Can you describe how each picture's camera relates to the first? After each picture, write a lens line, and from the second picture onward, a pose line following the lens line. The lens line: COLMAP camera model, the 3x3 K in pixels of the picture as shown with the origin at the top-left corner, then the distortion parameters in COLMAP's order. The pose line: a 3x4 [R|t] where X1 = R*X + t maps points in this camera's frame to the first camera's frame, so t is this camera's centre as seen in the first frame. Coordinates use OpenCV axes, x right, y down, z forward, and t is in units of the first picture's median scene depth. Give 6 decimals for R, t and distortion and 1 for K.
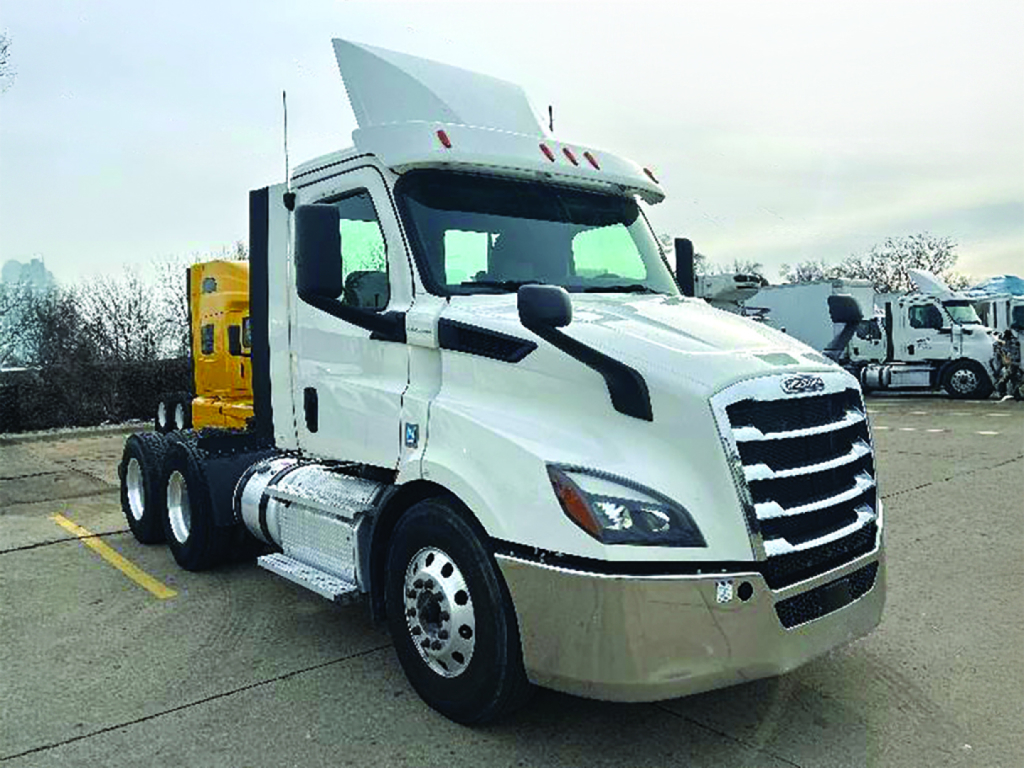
lens RADIAL K [[805.6, 0, 512.0], [0, 805.6, 384.0], [0, 0, 1]] dist [-0.001976, 0.000591]
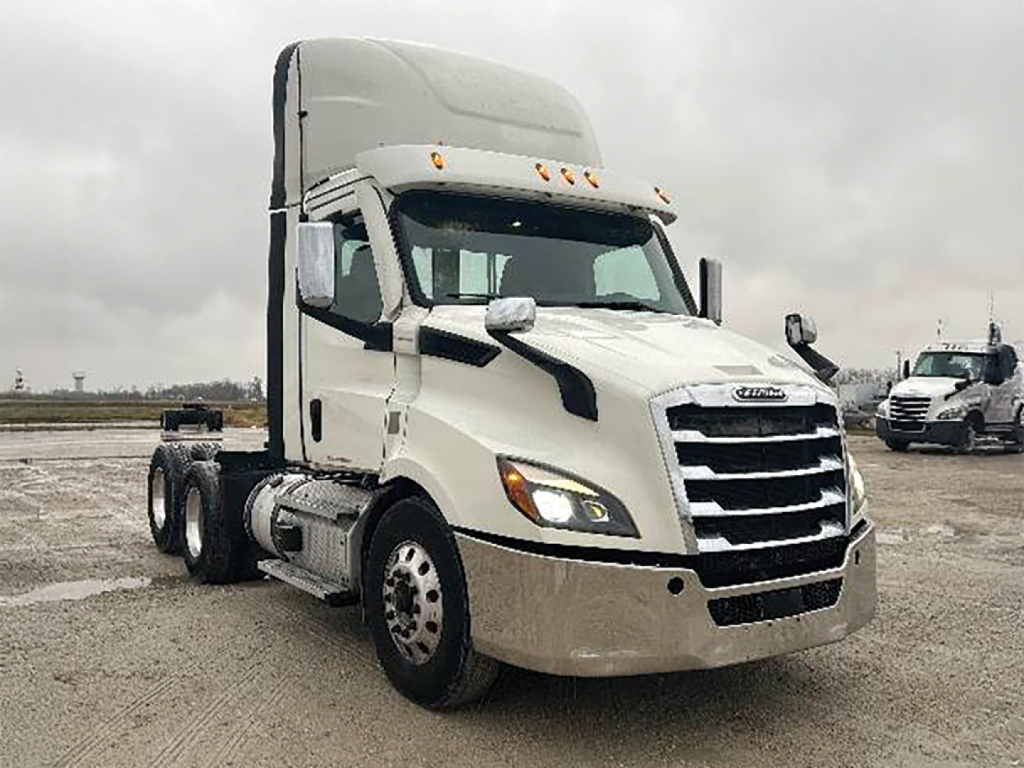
lens RADIAL K [[989.9, 0, 512.0], [0, 989.9, 384.0], [0, 0, 1]] dist [-0.055974, -0.003287]
pose [[0.993082, 0.023322, -0.115087, 0.180991], [-0.030453, 0.997698, -0.060596, 0.068625], [0.113408, 0.063682, 0.991506, -0.281247]]
